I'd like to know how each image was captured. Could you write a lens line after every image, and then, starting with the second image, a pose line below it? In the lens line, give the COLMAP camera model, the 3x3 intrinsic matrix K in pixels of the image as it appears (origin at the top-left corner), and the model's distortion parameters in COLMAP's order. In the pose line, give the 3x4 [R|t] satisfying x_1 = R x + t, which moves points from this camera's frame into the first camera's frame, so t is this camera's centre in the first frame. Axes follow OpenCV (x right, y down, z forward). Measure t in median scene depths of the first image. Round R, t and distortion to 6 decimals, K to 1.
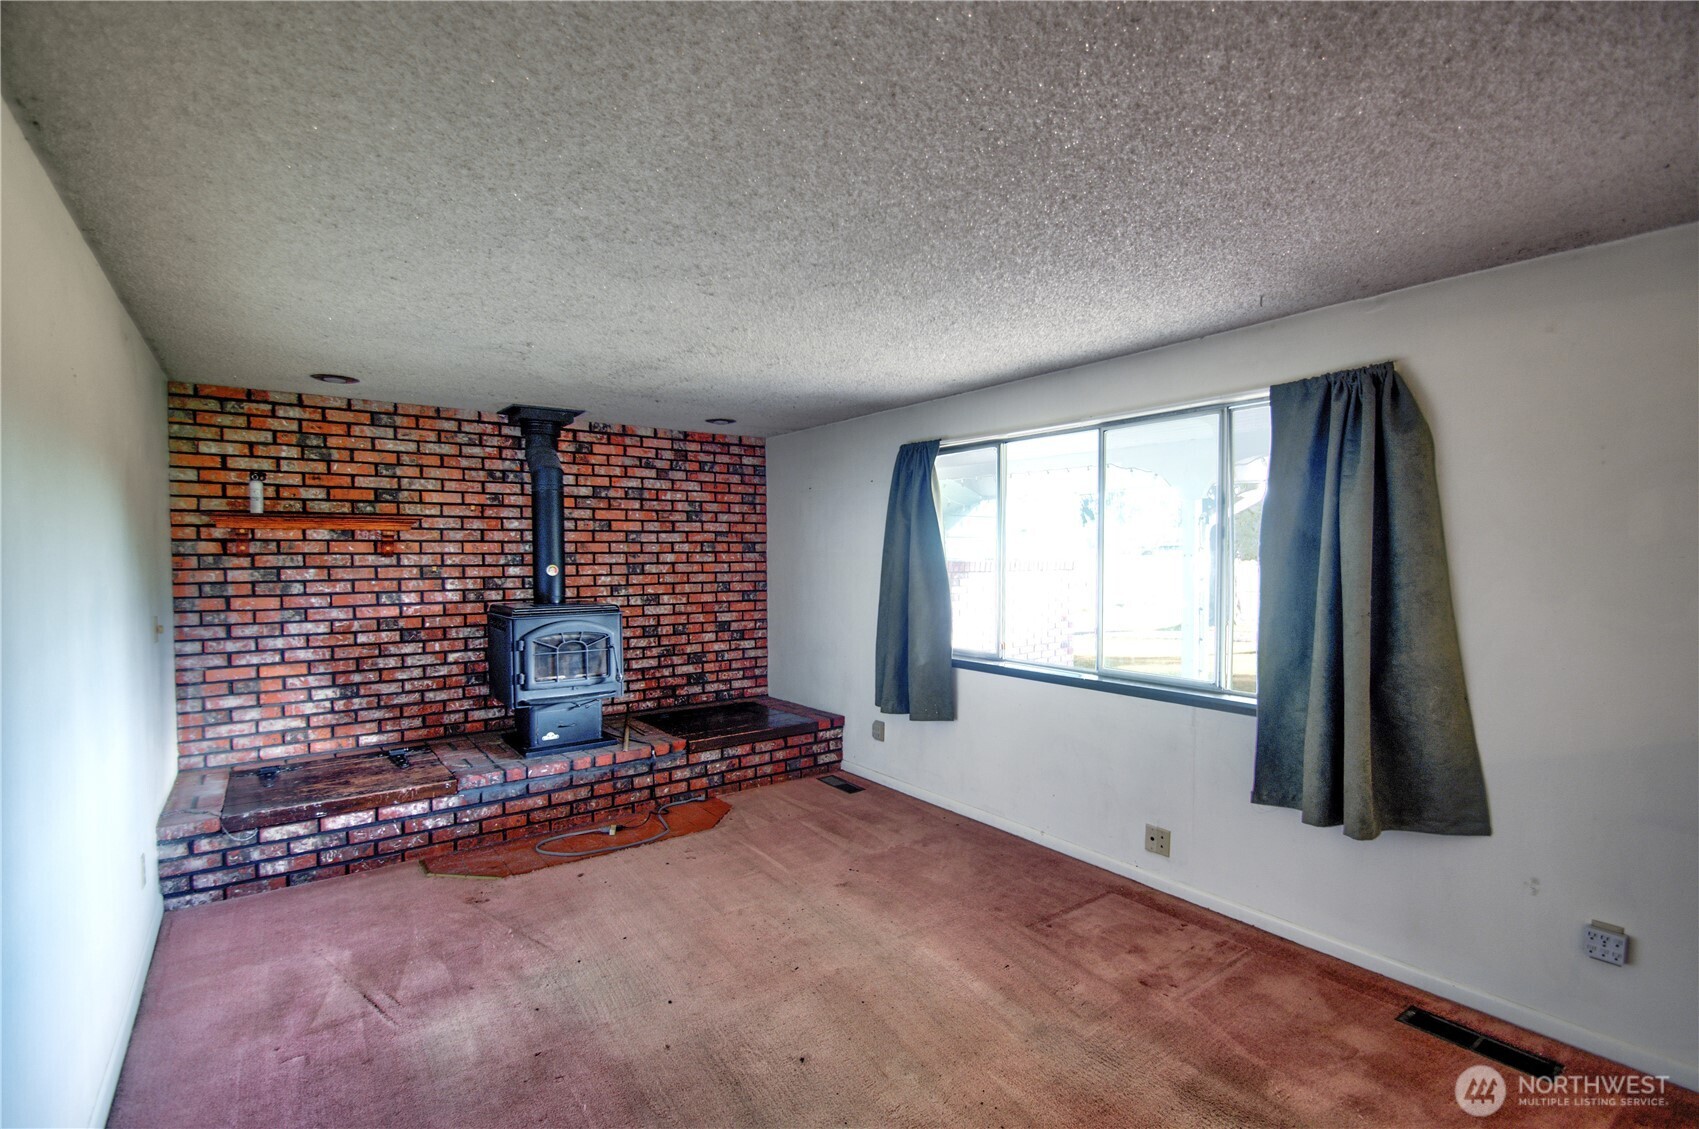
lens RADIAL K [[740.8, 0, 848.8], [0, 740.8, 577.8], [0, 0, 1]] dist [-0.013650, -0.000820]
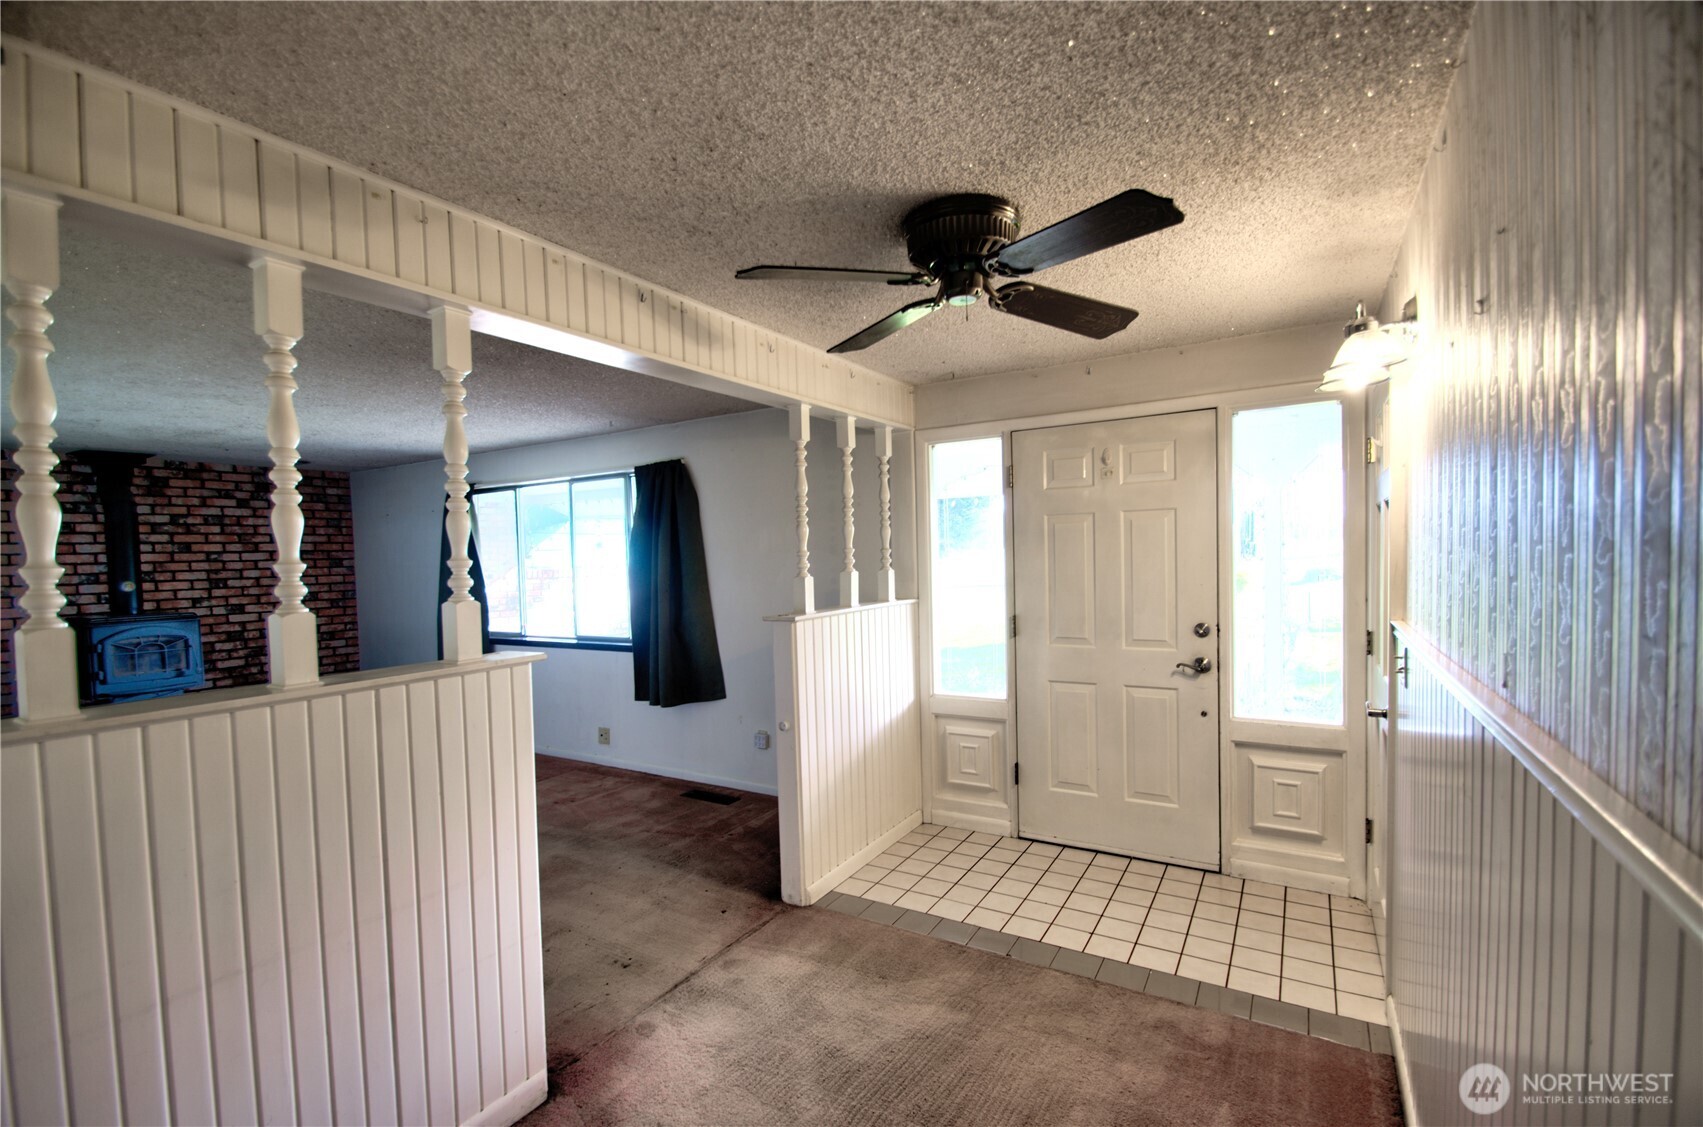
lens RADIAL K [[730.2, 0, 851.3], [0, 730.2, 582.4], [0, 0, 1]] dist [0.000776, -0.014293]
pose [[0.922423, -0.035002, 0.384592, 0.205087], [0.036406, 0.999330, 0.003631, 0.018937], [-0.384462, 0.010653, 0.923079, -0.469326]]
